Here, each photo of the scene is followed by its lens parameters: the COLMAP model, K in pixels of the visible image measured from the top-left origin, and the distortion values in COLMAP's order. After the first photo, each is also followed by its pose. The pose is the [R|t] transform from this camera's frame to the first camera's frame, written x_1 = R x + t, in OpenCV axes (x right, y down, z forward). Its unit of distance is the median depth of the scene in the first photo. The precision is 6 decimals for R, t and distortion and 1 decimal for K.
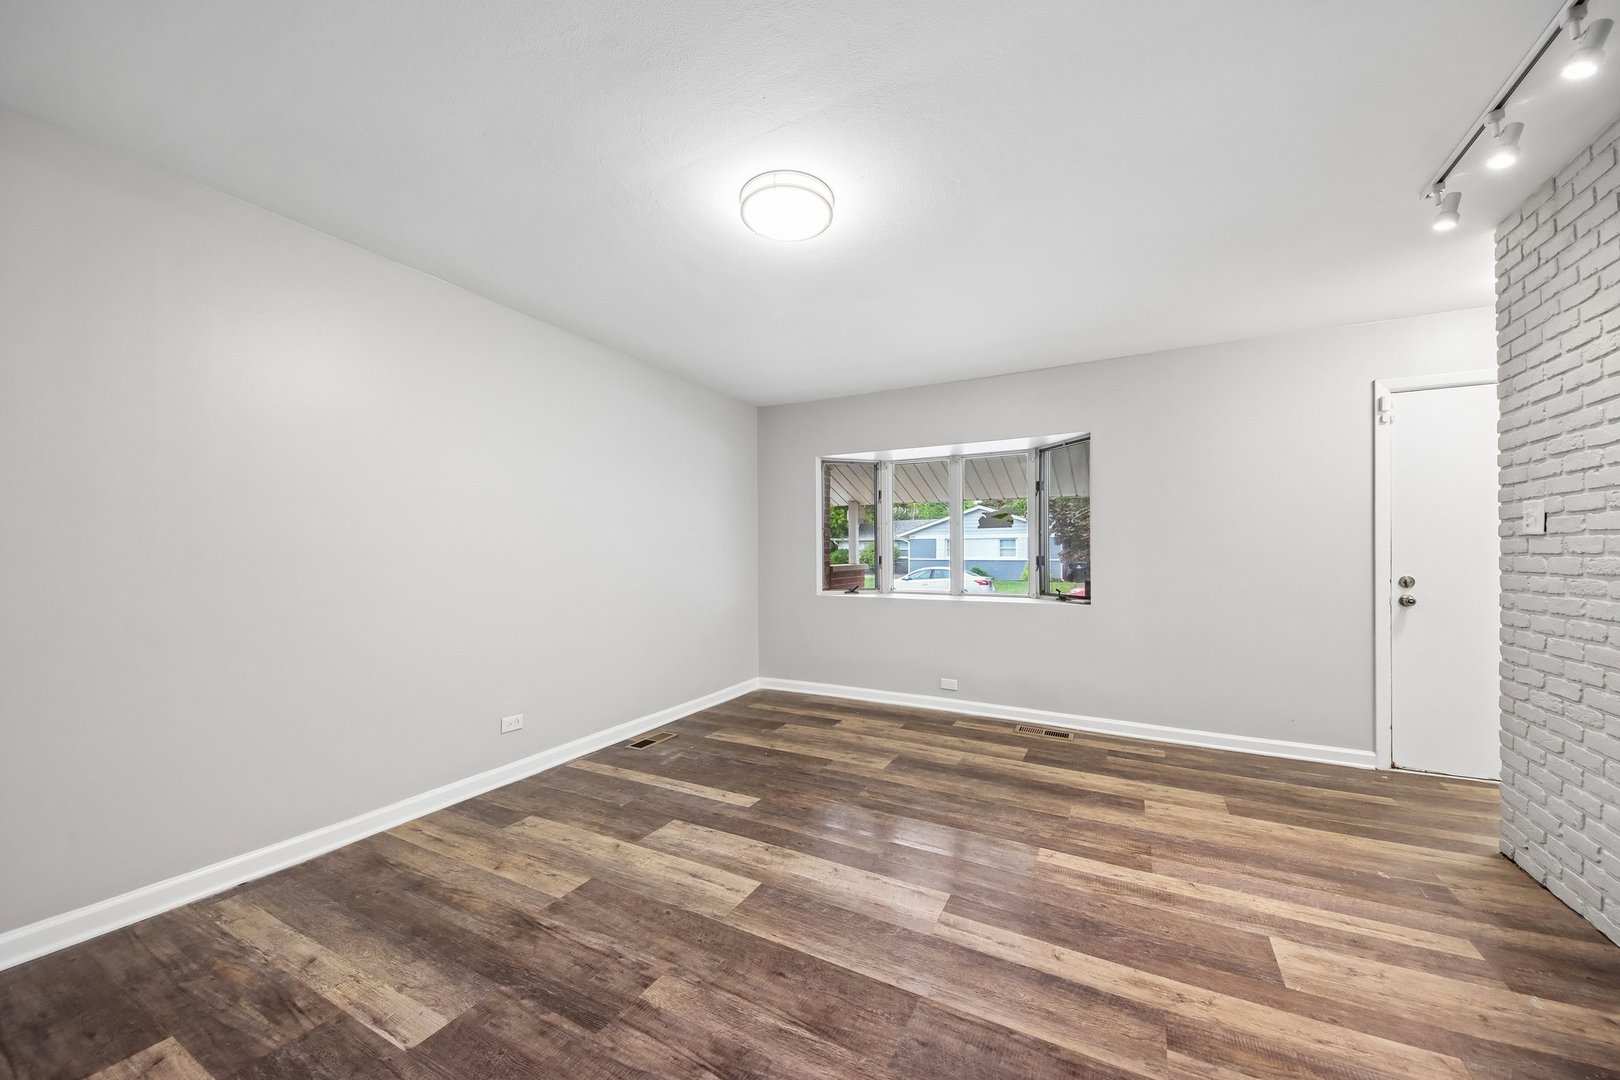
lens RADIAL K [[609.9, 0, 797.8], [0, 609.9, 551.1], [0, 0, 1]] dist [0.074470, -0.037473]
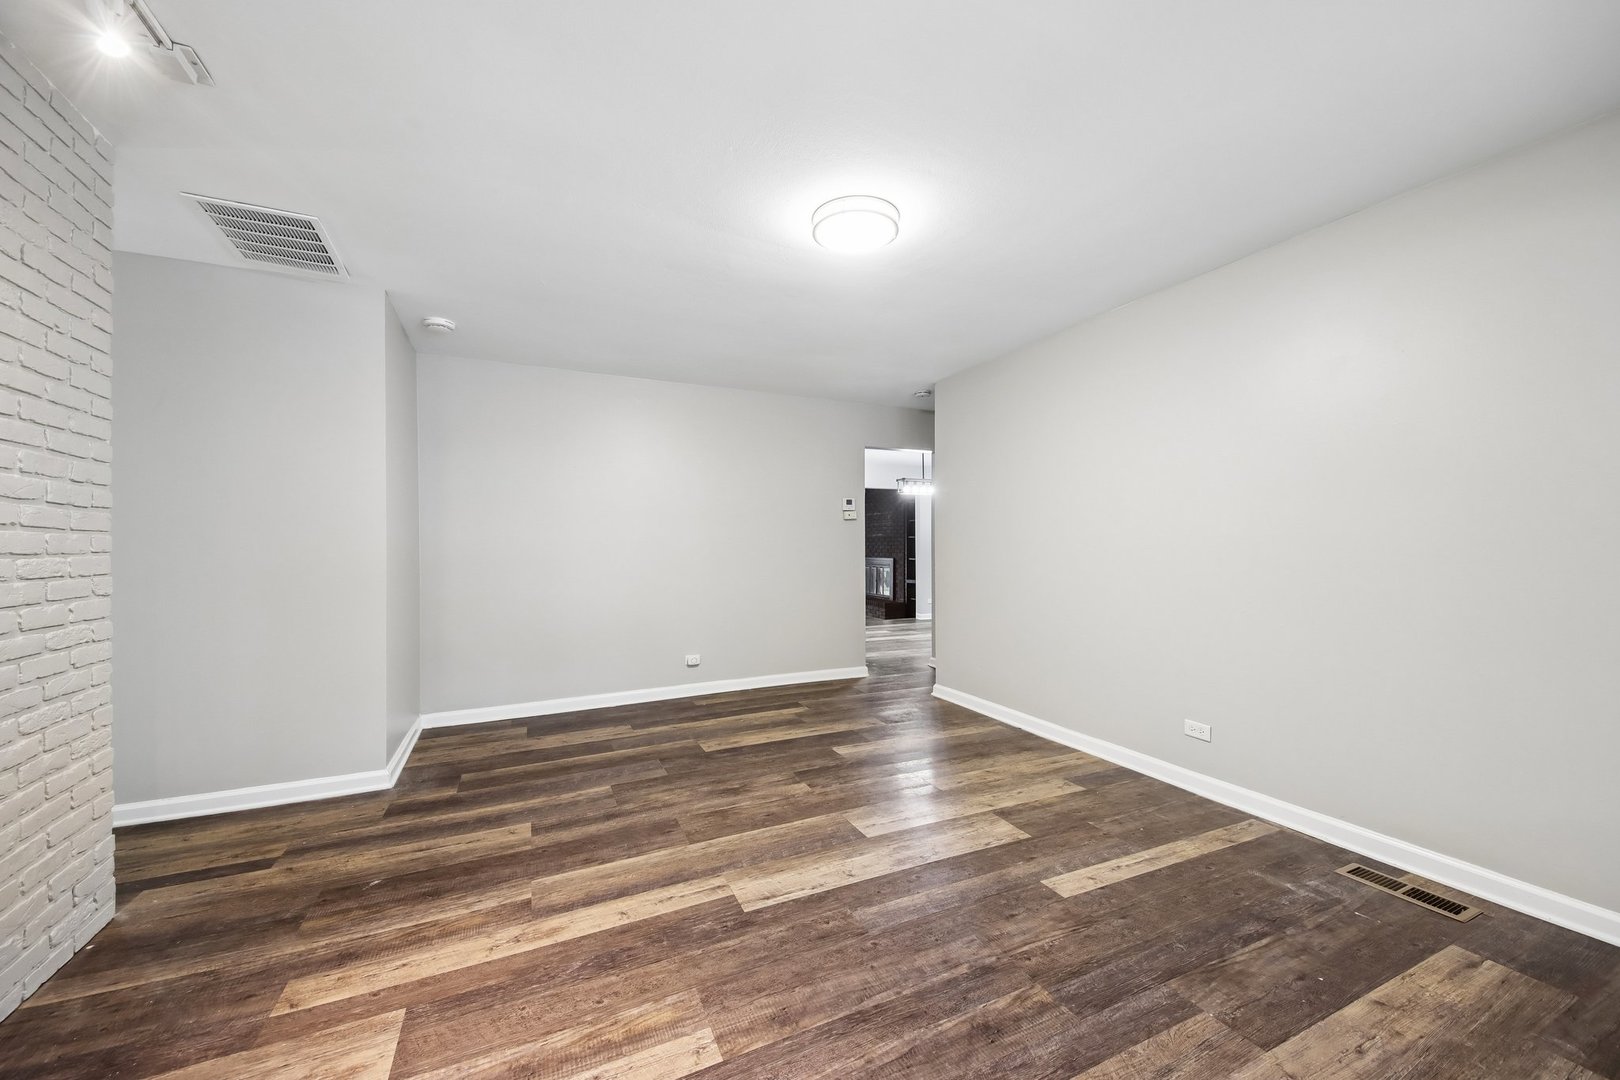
lens RADIAL K [[600.1, 0, 800.9], [0, 600.1, 542.6], [0, 0, 1]] dist [0.069527, -0.035400]
pose [[-0.606502, -0.004275, -0.795071, 0.896686], [0.004950, 0.999946, -0.009153, 0.009626], [0.795067, -0.009487, -0.606448, 1.580975]]
